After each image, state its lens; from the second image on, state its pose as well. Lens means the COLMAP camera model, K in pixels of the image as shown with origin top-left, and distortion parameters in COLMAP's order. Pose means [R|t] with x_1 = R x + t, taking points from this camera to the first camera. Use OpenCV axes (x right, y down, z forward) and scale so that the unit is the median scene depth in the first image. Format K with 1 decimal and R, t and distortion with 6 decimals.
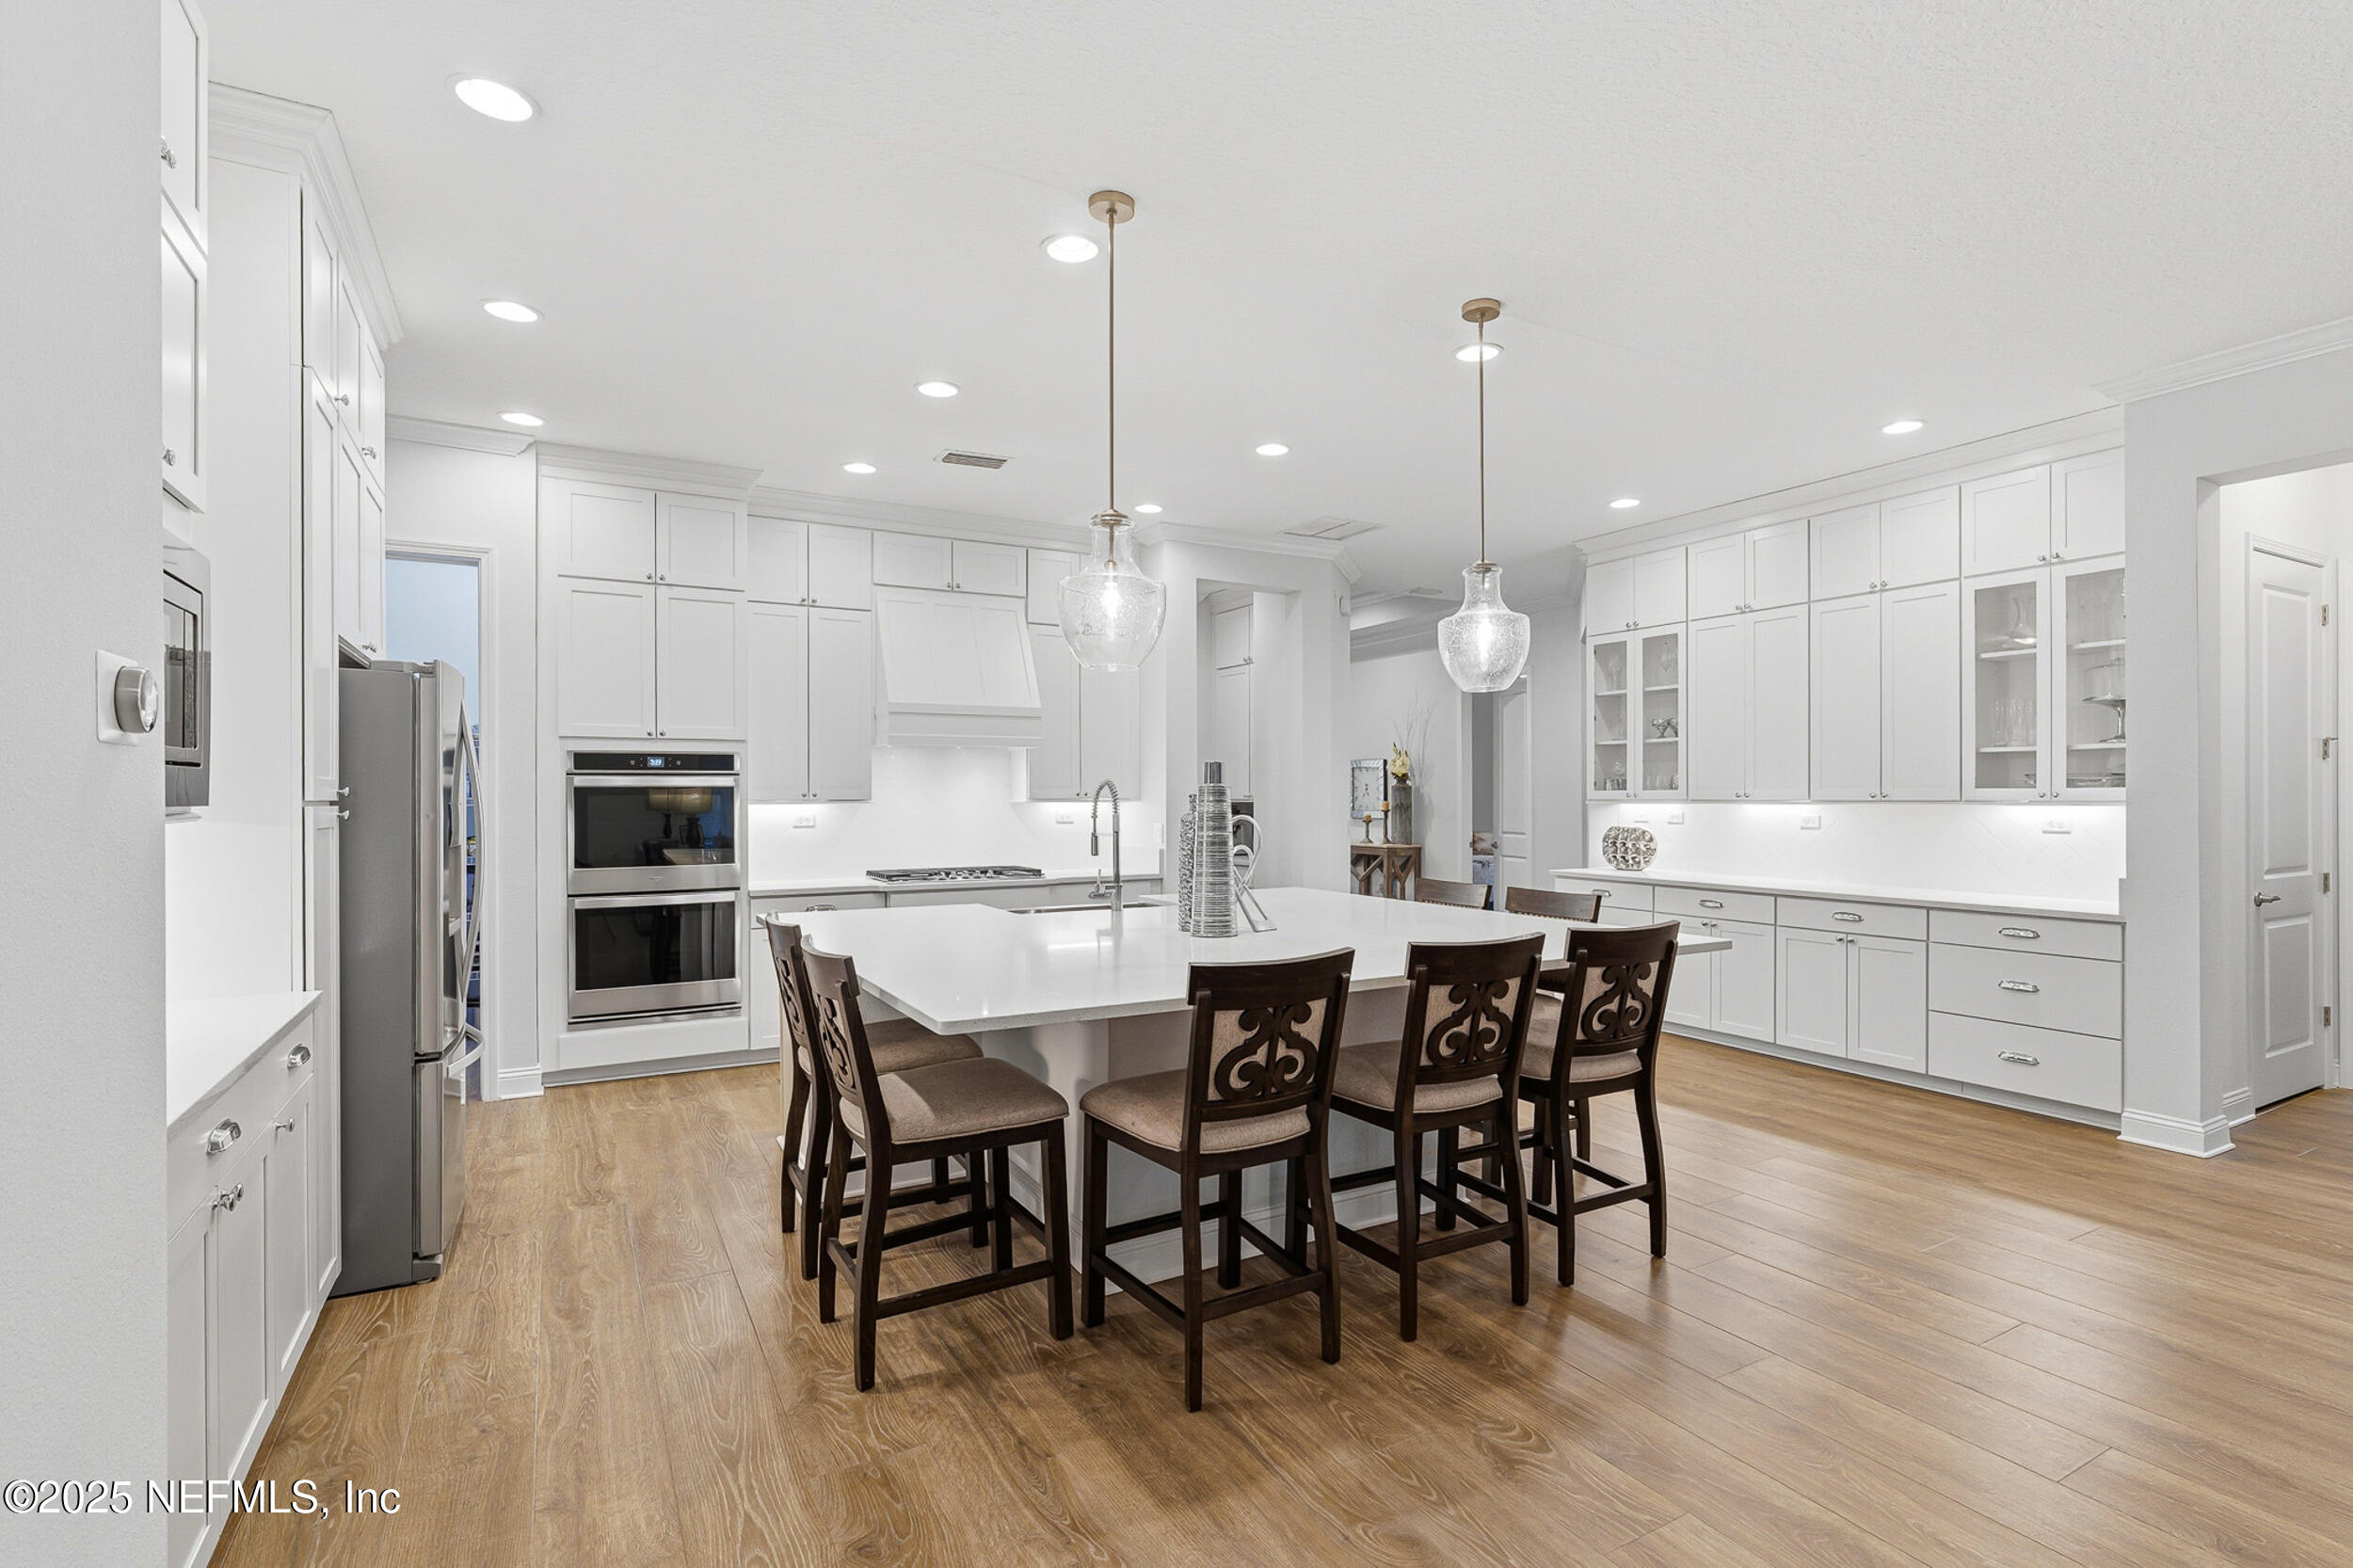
lens RADIAL K [[1111.6, 0, 1183.7], [0, 1111.6, 791.8], [0, 0, 1]] dist [-0.001163, -0.000190]
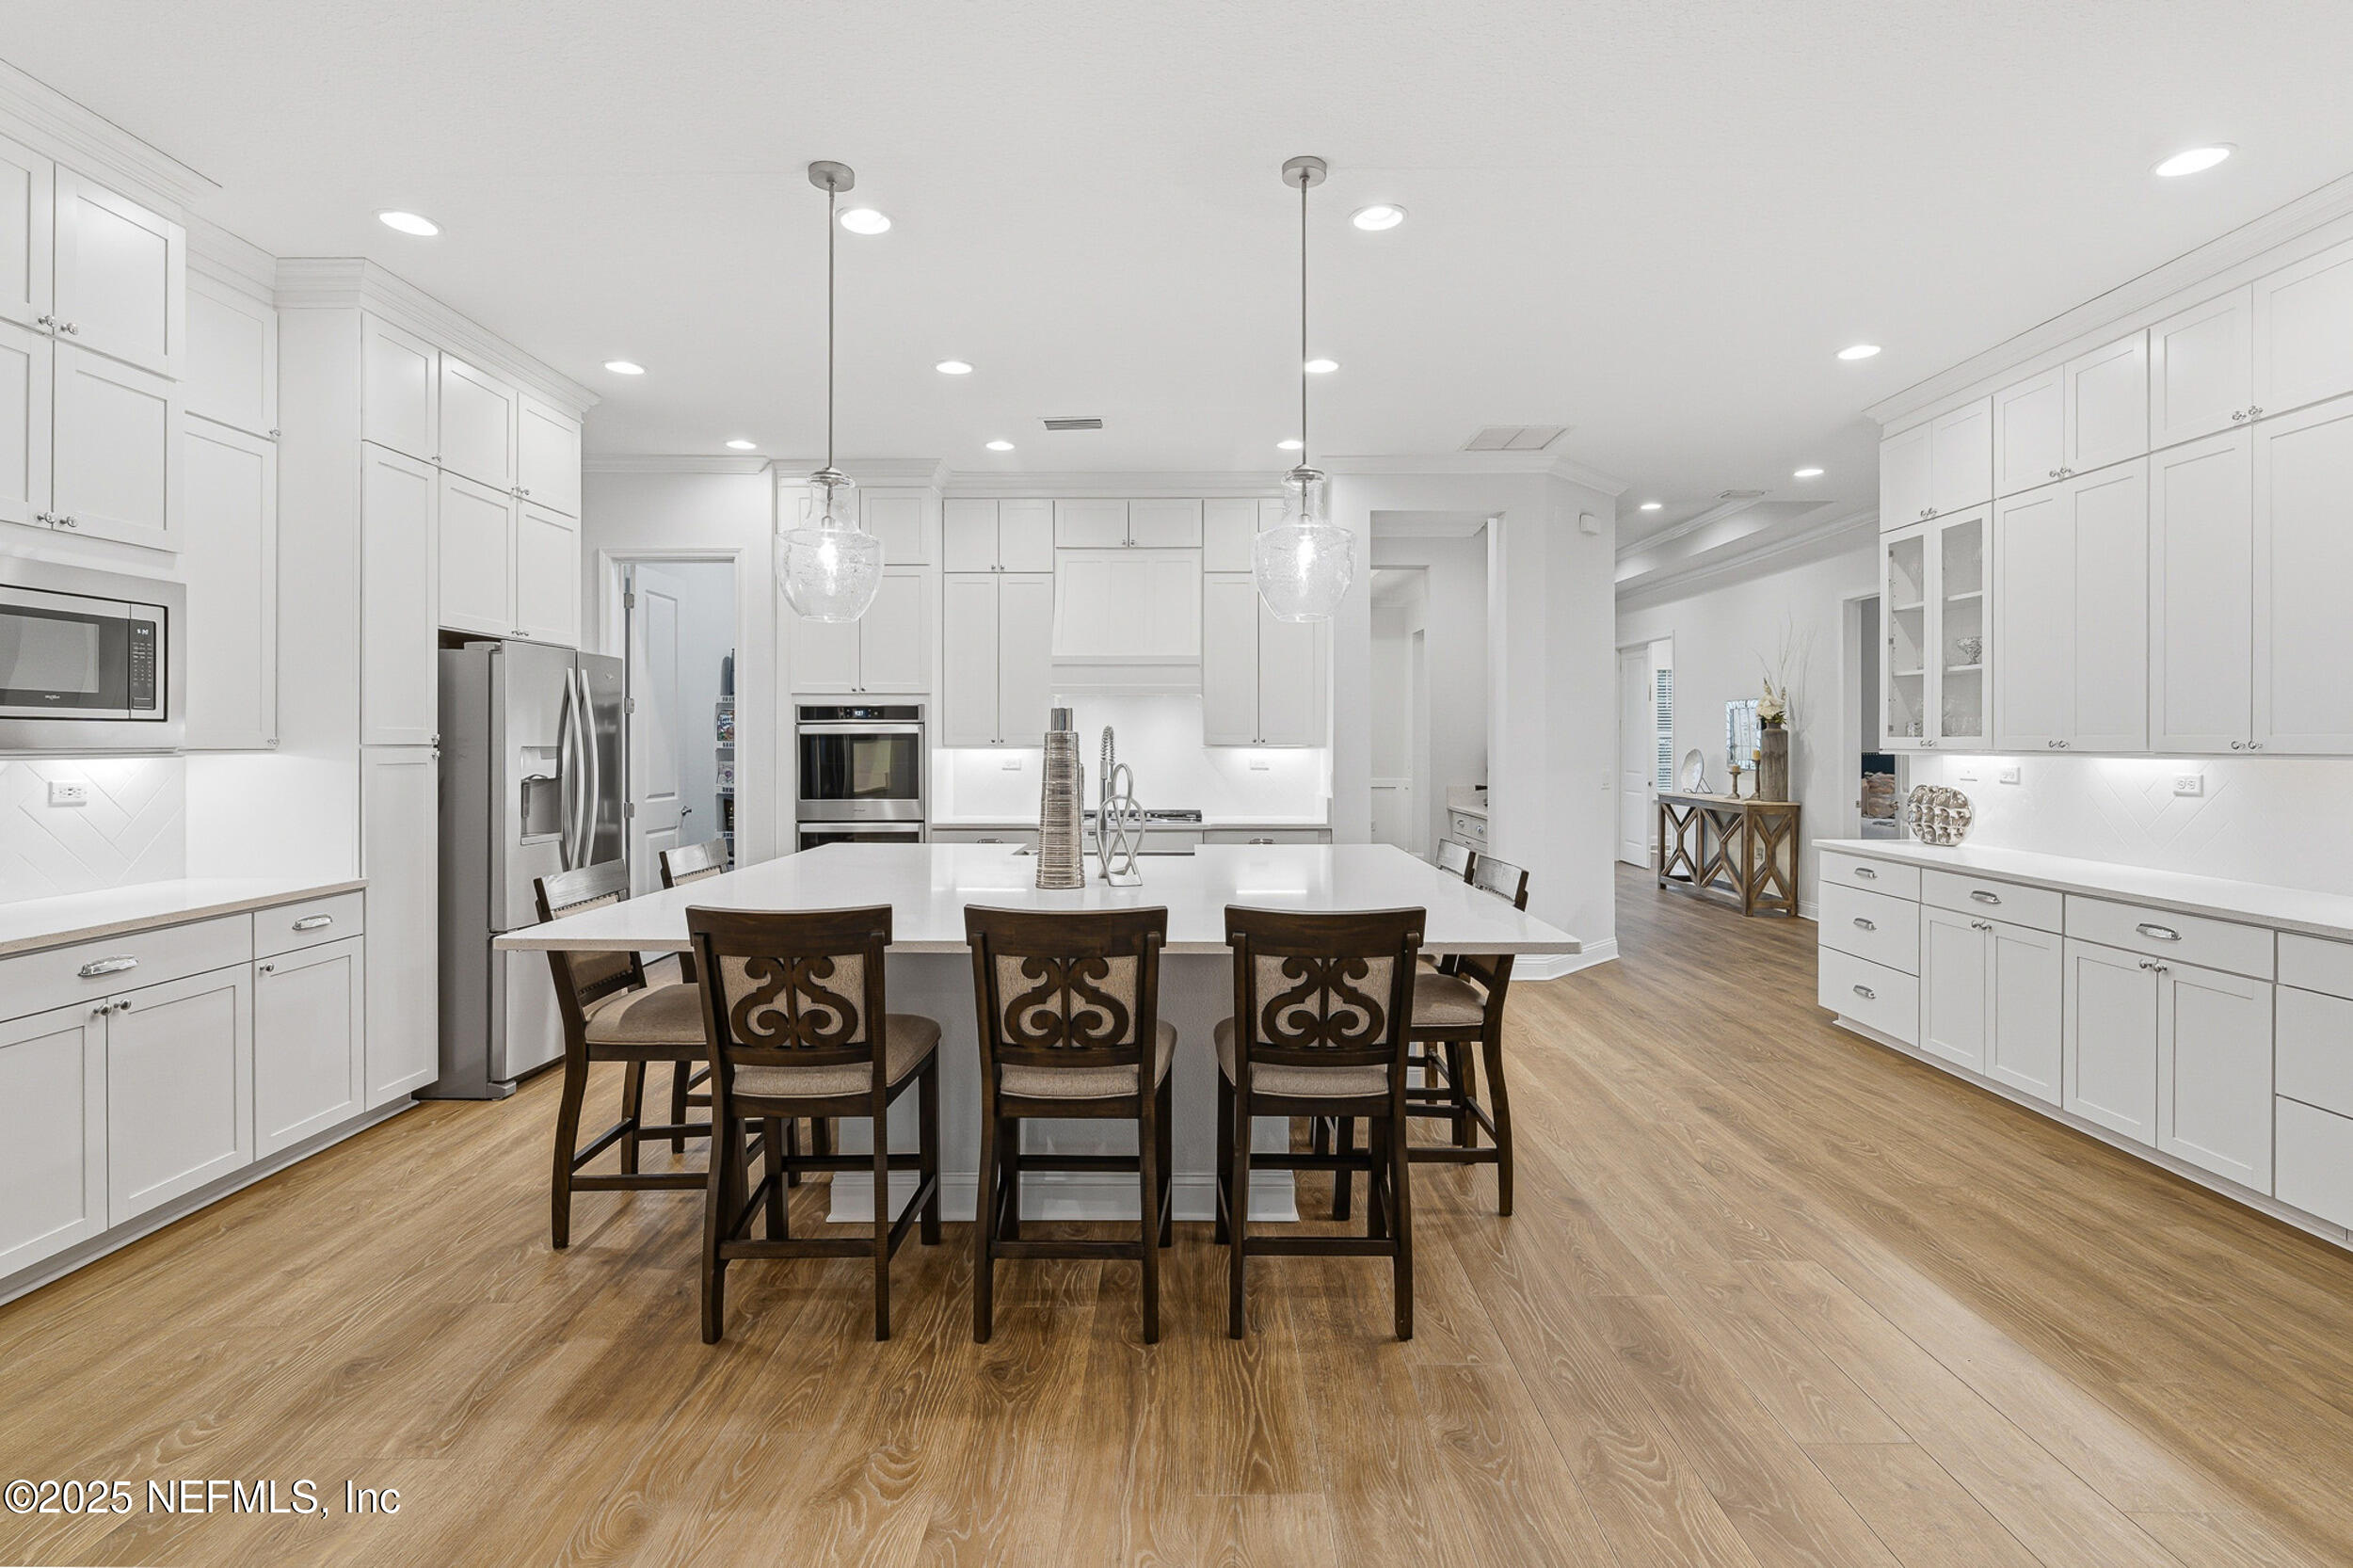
lens RADIAL K [[1069.8, 0, 1155.4], [0, 1069.8, 736.9], [0, 0, 1]] dist [-0.002342, 0.001971]
pose [[0.866120, 0.000808, -0.499836, 0.393007], [-0.000761, 1.000000, 0.000299, -0.001372], [0.499836, 0.000121, 0.866120, 0.160470]]
